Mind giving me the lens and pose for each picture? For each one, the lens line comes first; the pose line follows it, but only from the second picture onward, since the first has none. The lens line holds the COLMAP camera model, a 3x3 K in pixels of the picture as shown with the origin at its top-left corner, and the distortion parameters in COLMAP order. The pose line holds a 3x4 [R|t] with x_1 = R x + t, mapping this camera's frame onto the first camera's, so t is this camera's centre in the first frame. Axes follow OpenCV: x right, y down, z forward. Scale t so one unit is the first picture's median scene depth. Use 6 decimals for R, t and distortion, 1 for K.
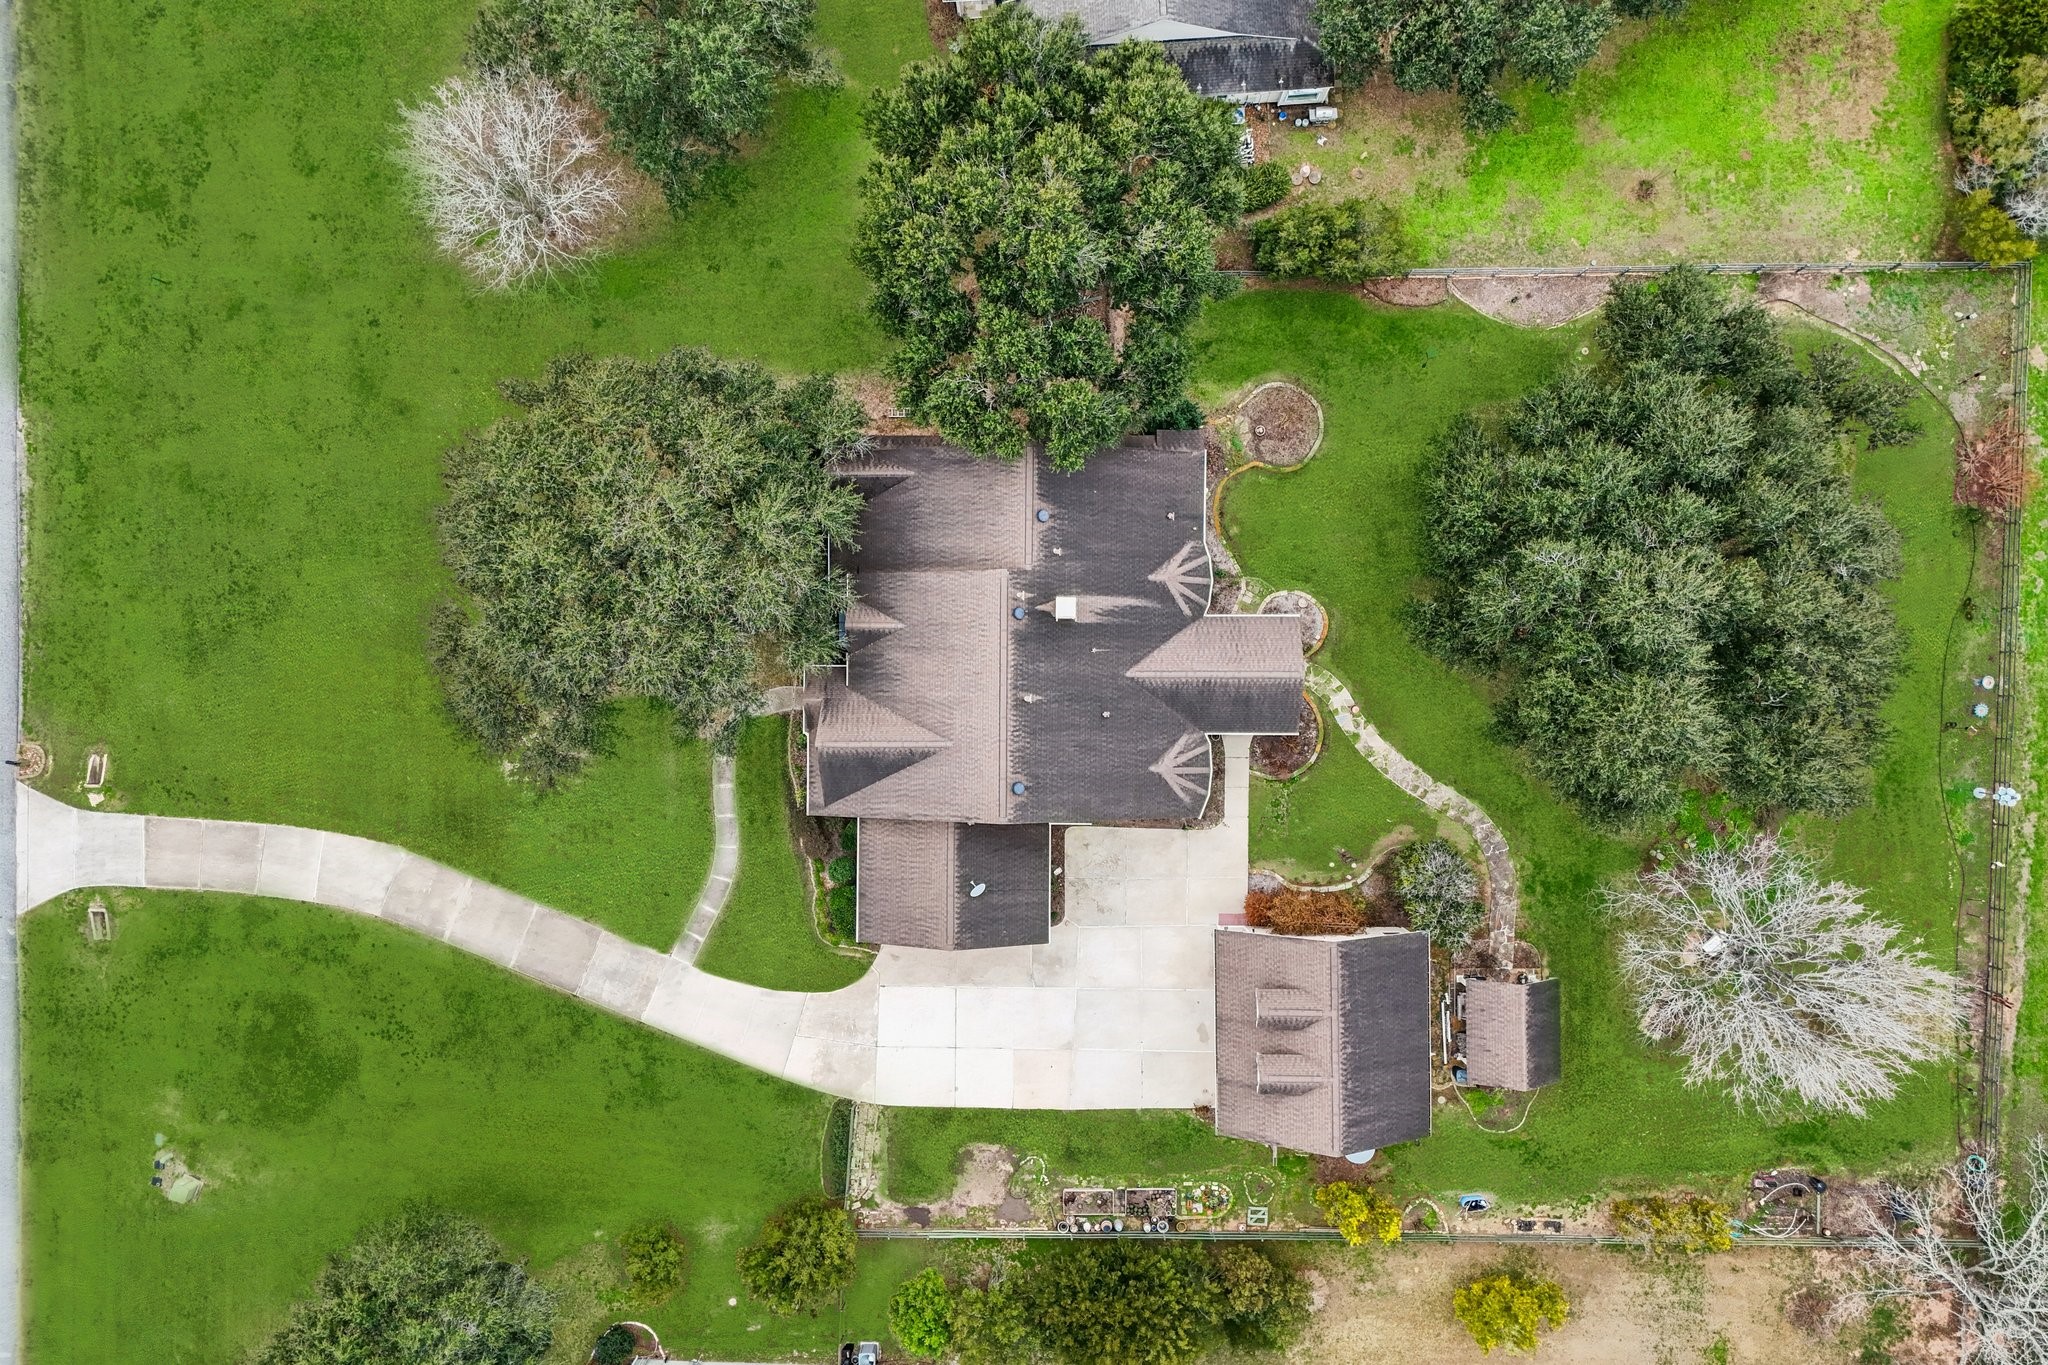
lens RADIAL K [[1507.7, 0, 1006.2], [0, 1507.7, 673.0], [0, 0, 1]] dist [0.077008, -0.084502]
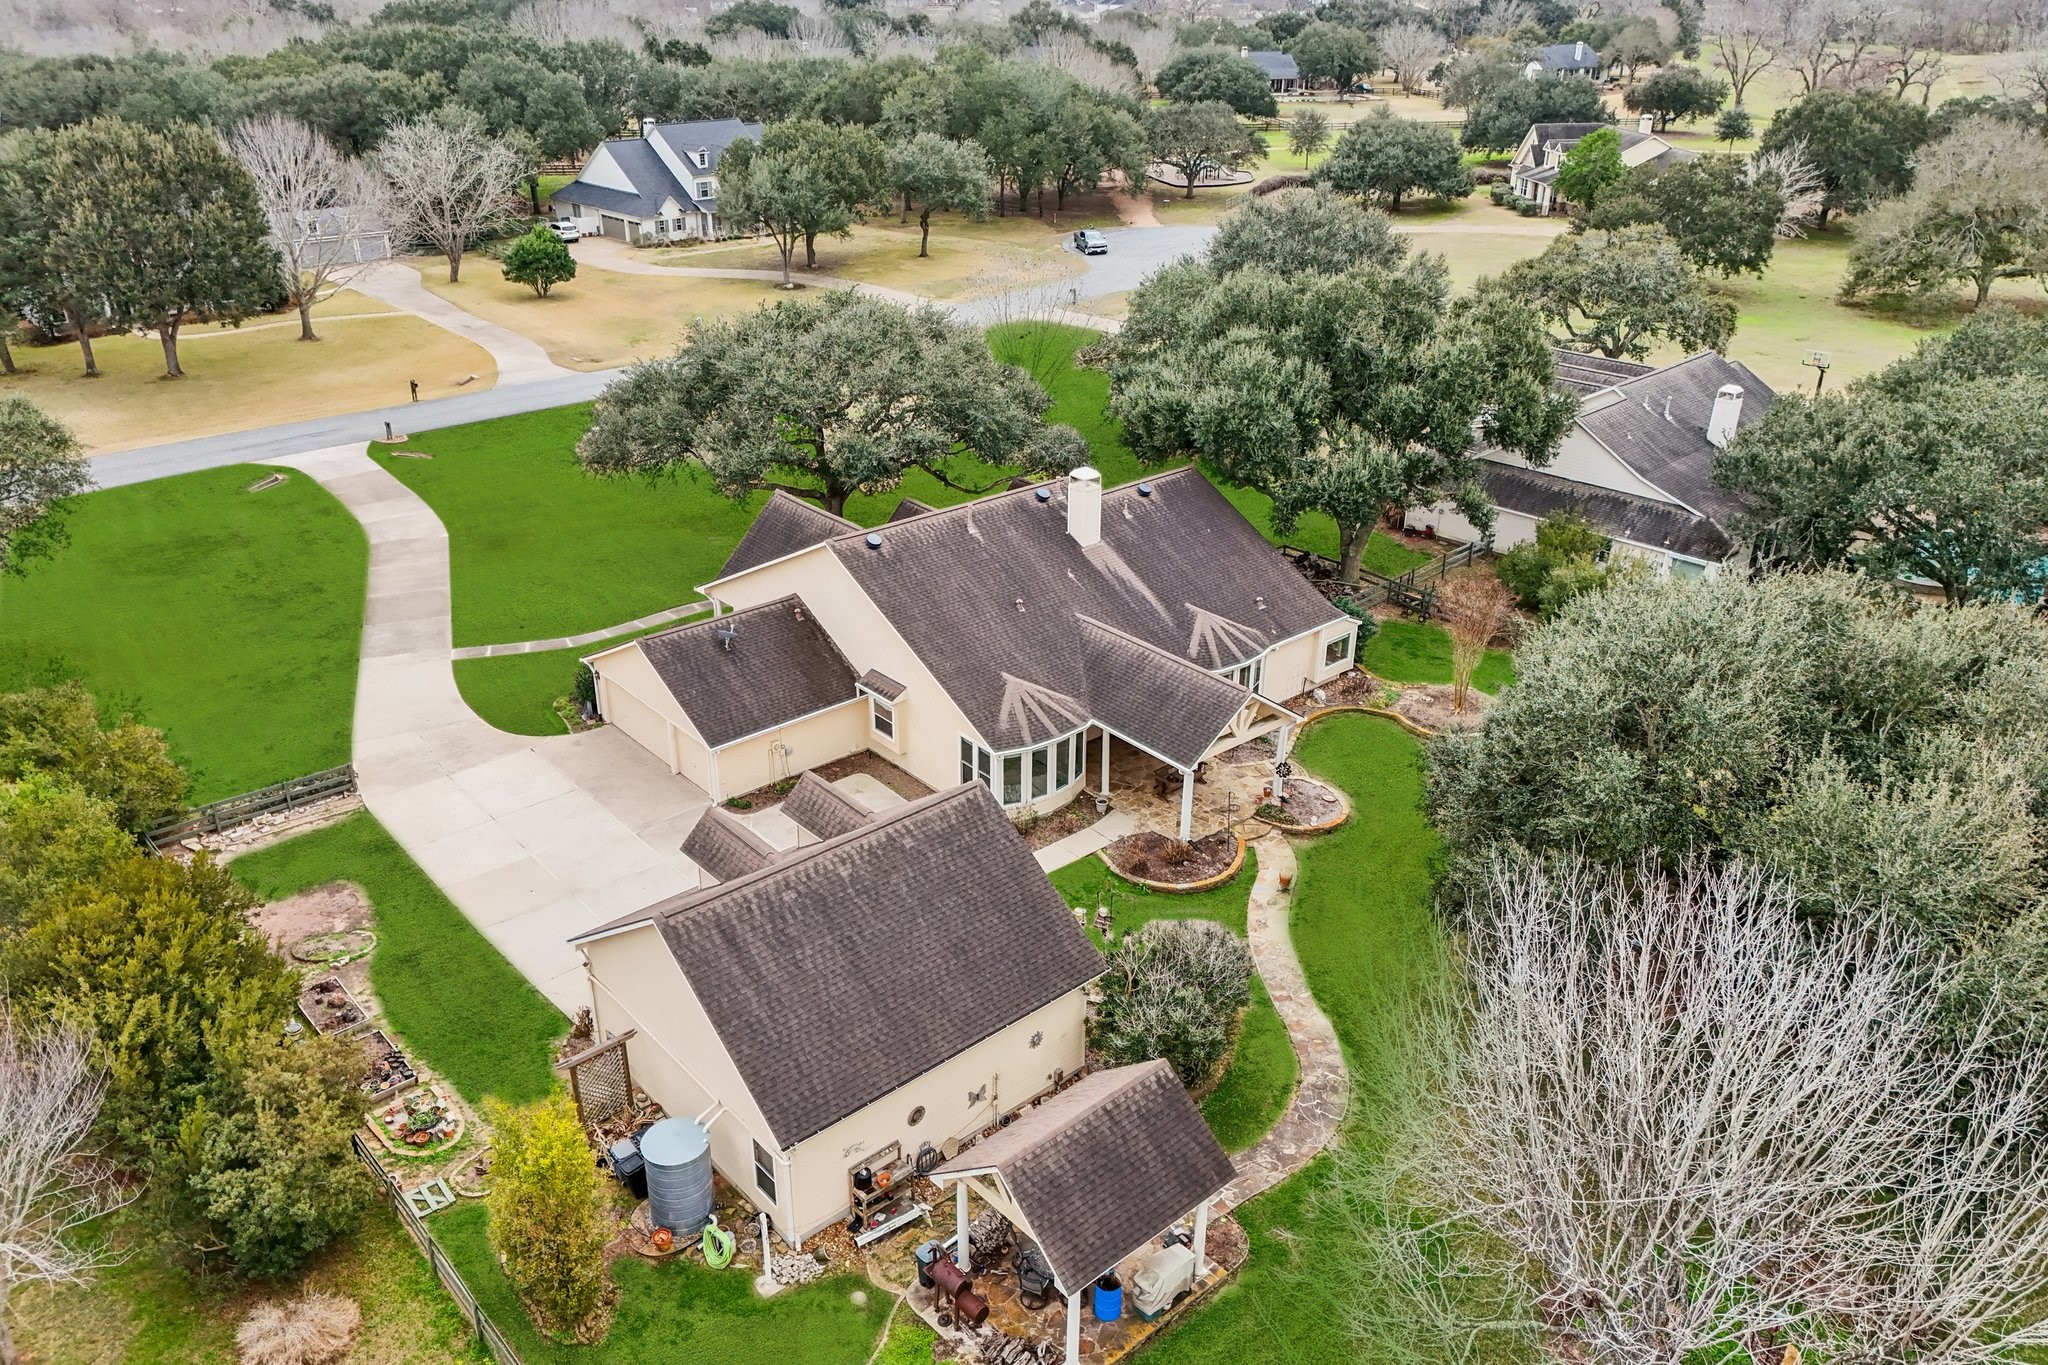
lens RADIAL K [[1530.9, 0, 1015.0], [0, 1530.9, 678.6], [0, 0, 1]] dist [0.030186, -0.009032]
pose [[0.653355, 0.354456, -0.668946, 0.548859], [-0.756764, 0.281440, -0.589999, 0.457073], [-0.020861, 0.891713, 0.452120, 0.635415]]
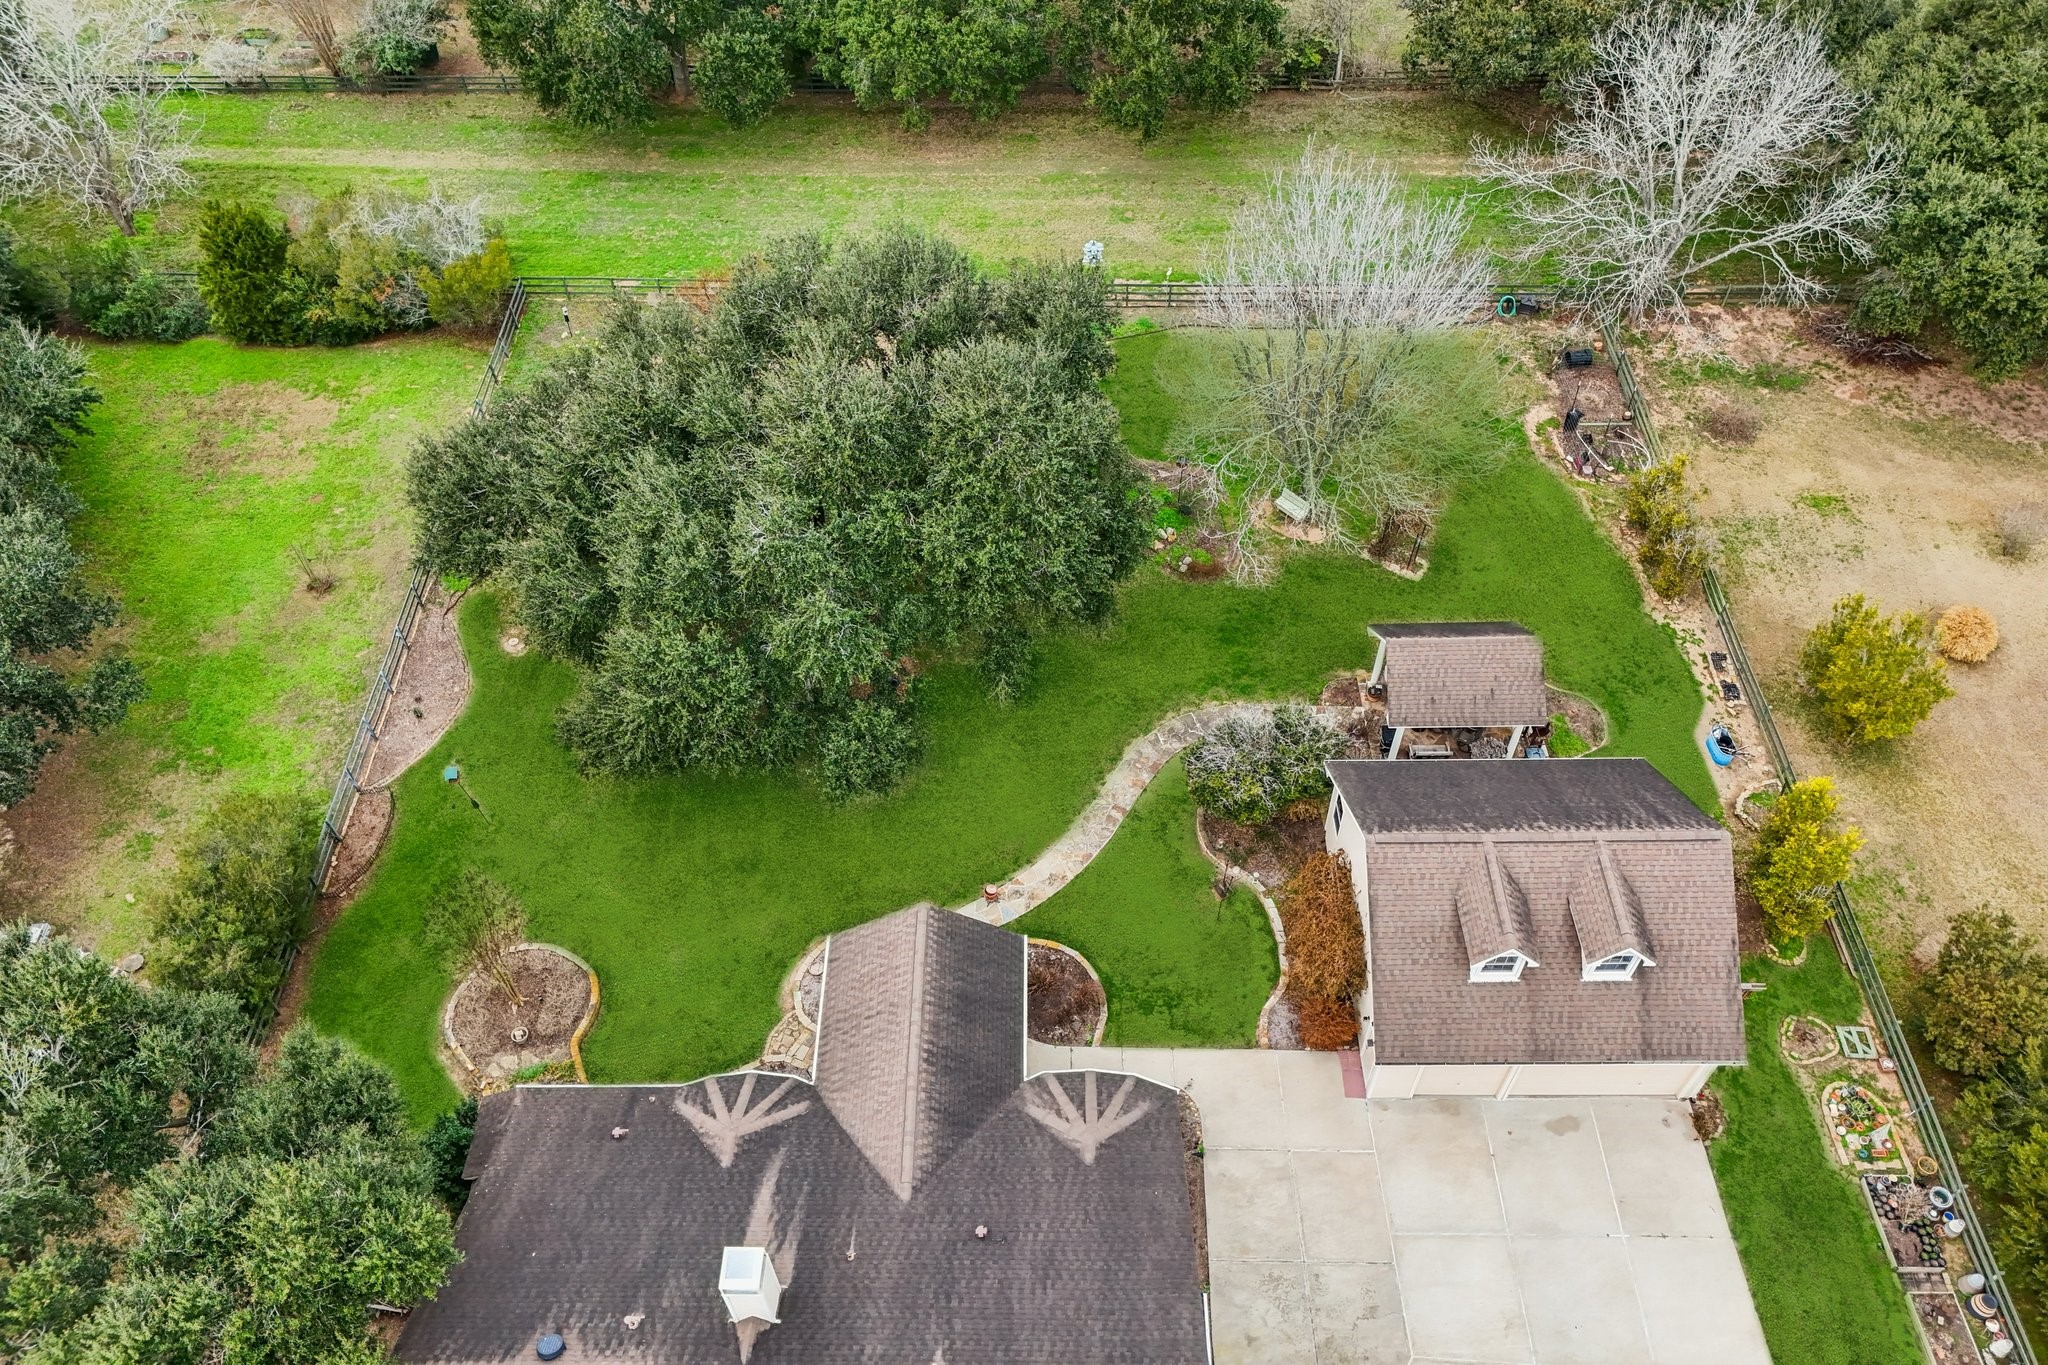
lens RADIAL K [[1507.7, 0, 1006.2], [0, 1507.7, 673.0], [0, 0, 1]] dist [0.077008, -0.084502]
pose [[0.008934, -0.759357, 0.650612, -0.112310], [0.999884, -0.001268, -0.015210, 0.040319], [0.012374, 0.650672, 0.759258, 0.458940]]
